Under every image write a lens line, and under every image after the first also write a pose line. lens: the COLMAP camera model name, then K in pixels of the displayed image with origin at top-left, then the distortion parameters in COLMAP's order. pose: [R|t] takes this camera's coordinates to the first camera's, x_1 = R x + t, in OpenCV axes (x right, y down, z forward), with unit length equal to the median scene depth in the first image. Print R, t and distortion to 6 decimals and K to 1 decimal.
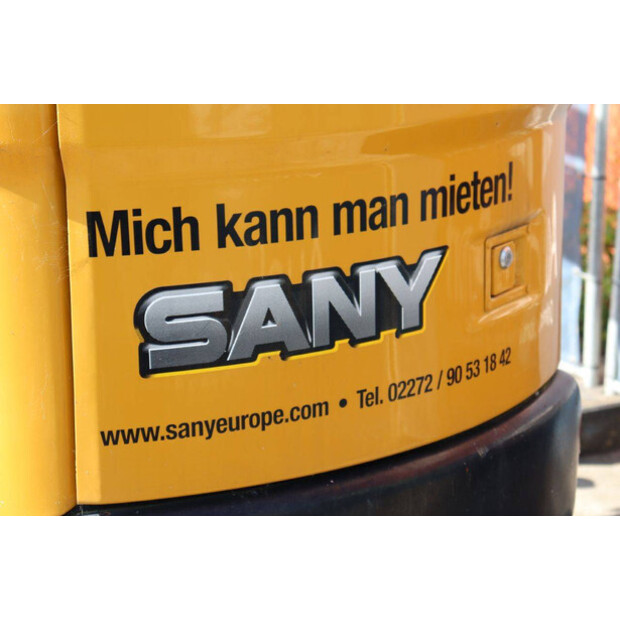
lens RADIAL K [[1452.5, 0, 314.9], [0, 1452.5, 308.4], [0, 0, 1]] dist [0.420822, 0.000000]
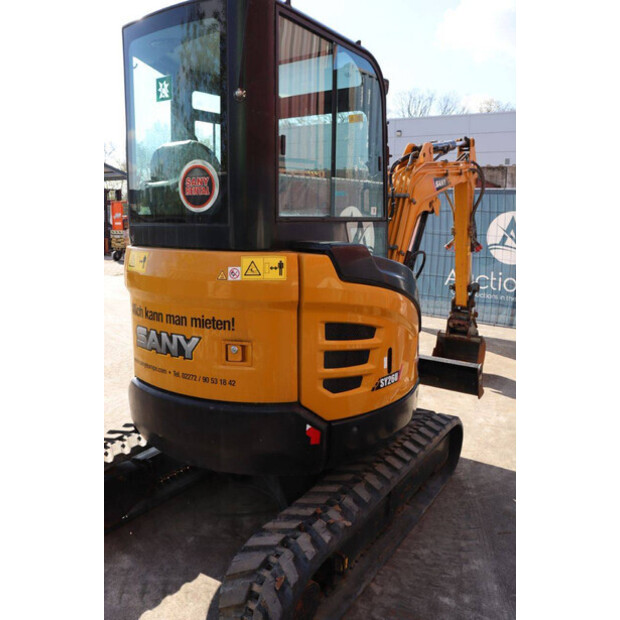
lens RADIAL K [[506.5, 0, 305.6], [0, 506.5, 310.1], [0, 0, 1]] dist [-0.168109, 0.142254]
pose [[0.455664, 0.178448, -0.872082, 1.208323], [-0.249445, 0.966045, 0.067339, -0.244640], [0.854487, 0.186853, 0.484705, 0.698791]]
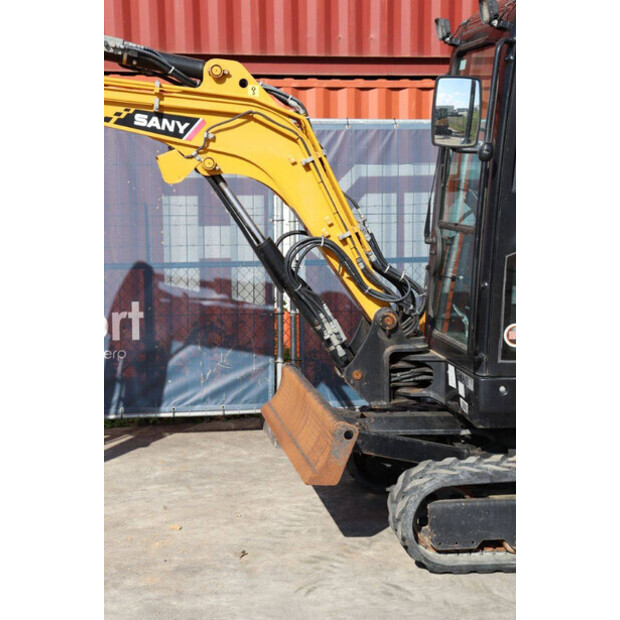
lens RADIAL K [[1244.6, 0, 303.5], [0, 1244.6, 310.3], [0, 0, 1]] dist [0.315008, 0.000000]
pose [[0.336605, -0.109035, 0.935312, -3.760512], [0.255485, 0.966591, 0.020737, -0.307077], [-0.906325, 0.231978, 0.353216, 0.821145]]
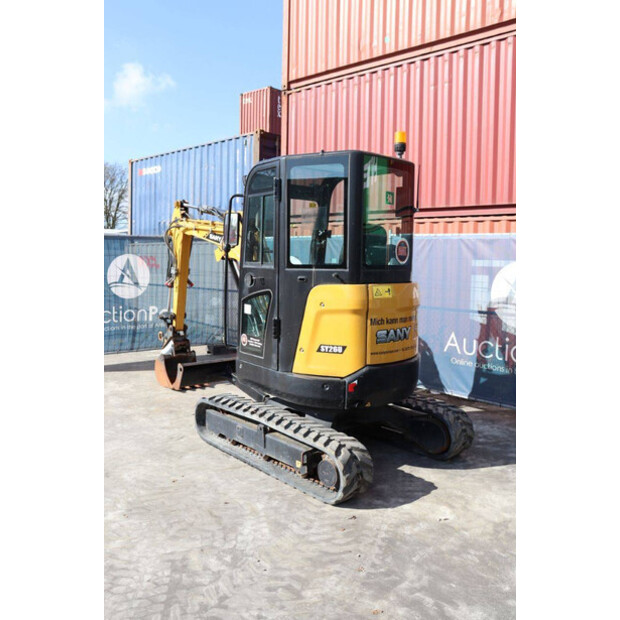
lens RADIAL K [[548.6, 0, 308.4], [0, 548.6, 311.4], [0, 0, 1]] dist [-0.114159, 0.060477]
pose [[0.974720, -0.006823, 0.223324, -0.929869], [0.044831, 0.985179, -0.165569, 0.285099], [-0.218884, 0.171395, 0.960580, -1.266978]]
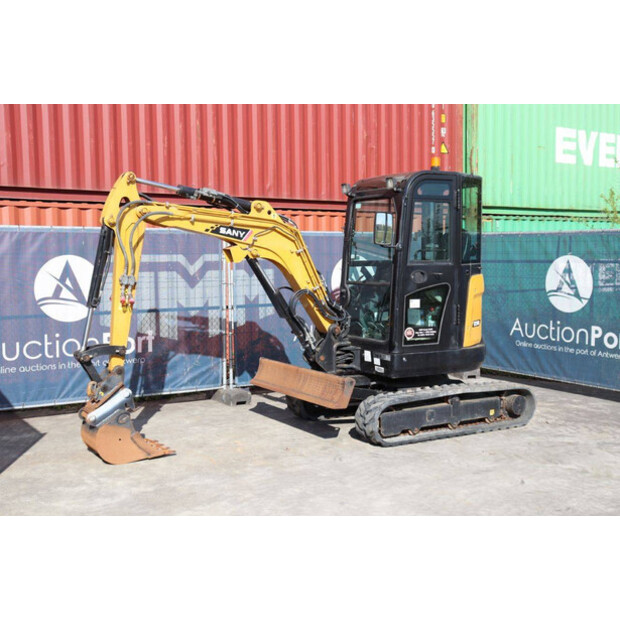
lens RADIAL K [[780.9, 0, 308.7], [0, 780.9, 309.1], [0, 0, 1]] dist [0.028654, 0.000000]
pose [[-0.040736, -0.067906, 0.996860, -4.764736], [0.271974, 0.959262, 0.076459, -0.633149], [-0.961442, 0.274234, -0.020607, 2.034778]]
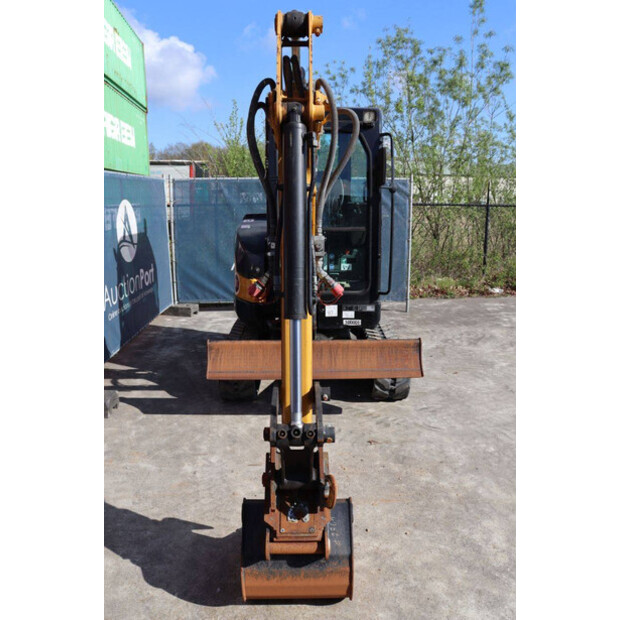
lens RADIAL K [[506.5, 0, 306.6], [0, 506.5, 312.1], [0, 0, 1]] dist [-0.168109, 0.142254]
pose [[-0.882105, -0.097461, 0.460860, -1.510220], [0.133599, 0.886426, 0.443171, -1.091148], [-0.451710, 0.452494, -0.768900, 3.704870]]
